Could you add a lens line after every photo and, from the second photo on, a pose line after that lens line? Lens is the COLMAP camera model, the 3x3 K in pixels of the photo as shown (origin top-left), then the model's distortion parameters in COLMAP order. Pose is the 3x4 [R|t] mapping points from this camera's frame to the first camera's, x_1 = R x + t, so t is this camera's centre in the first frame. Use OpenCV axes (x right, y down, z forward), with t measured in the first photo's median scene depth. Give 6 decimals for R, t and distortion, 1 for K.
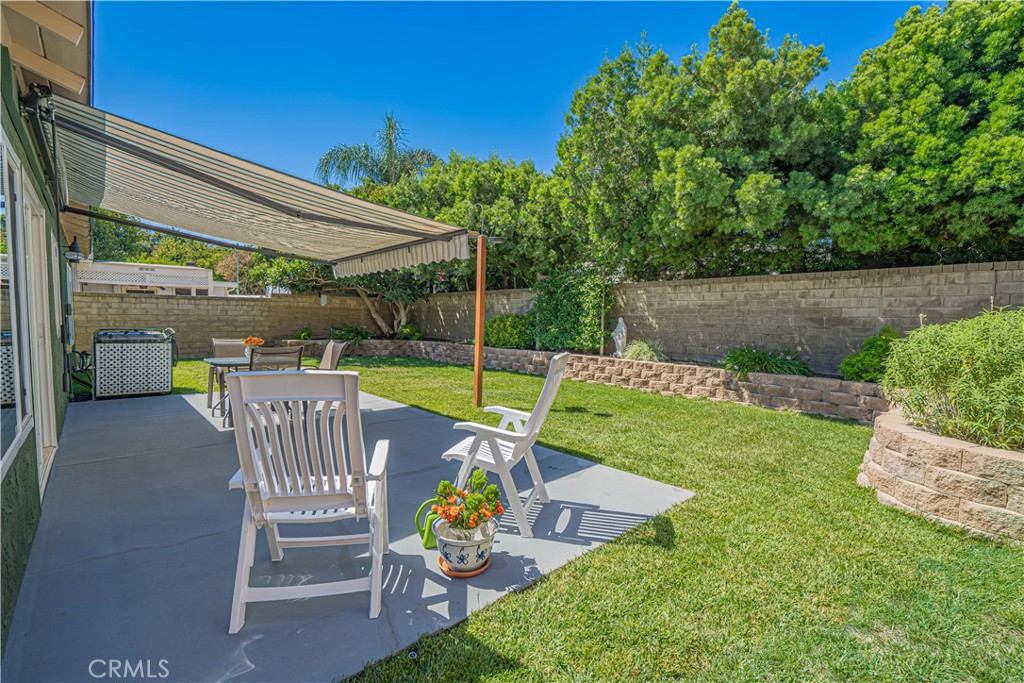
lens RADIAL K [[471.3, 0, 513.0], [0, 471.3, 347.0], [0, 0, 1]] dist [-0.003775, 0.001817]
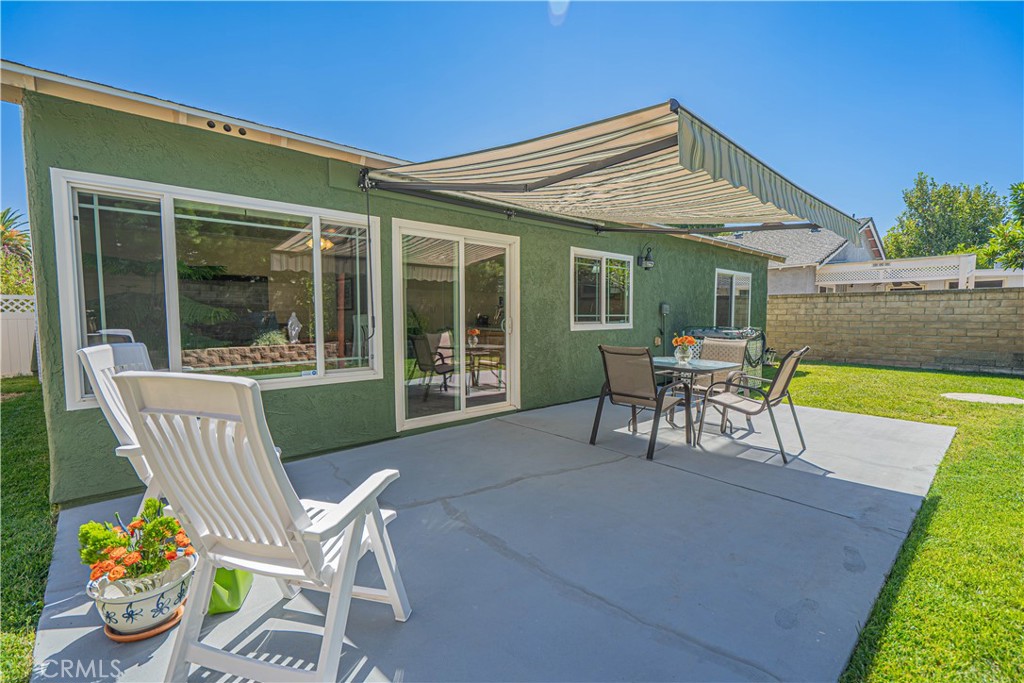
lens RADIAL K [[471.3, 0, 512.3], [0, 471.3, 343.8], [0, 0, 1]] dist [-0.003775, 0.001817]
pose [[0.004014, 0.054796, -0.998489, 0.142393], [-0.056127, 0.996936, 0.054486, -0.023420], [0.998416, 0.055824, 0.007077, 0.322109]]
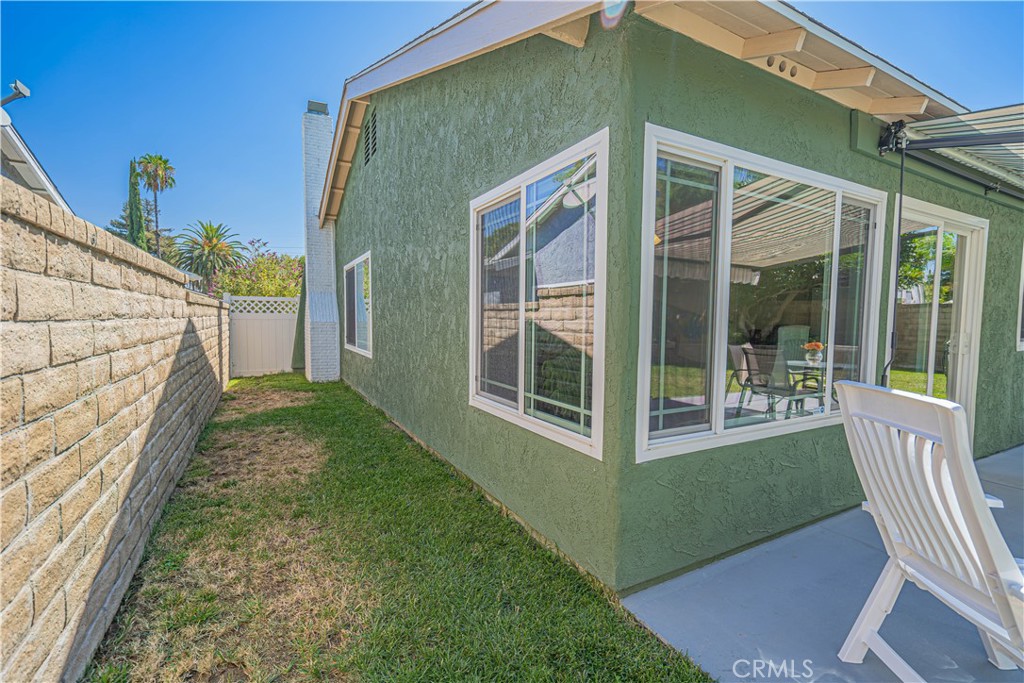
lens RADIAL K [[471.3, 0, 509.7], [0, 471.3, 338.6], [0, 0, 1]] dist [-0.003775, 0.001817]
pose [[-0.235292, 0.034697, -0.971305, 0.093690], [-0.070308, 0.996137, 0.052615, -0.016508], [0.969378, 0.080670, -0.231943, 0.142809]]
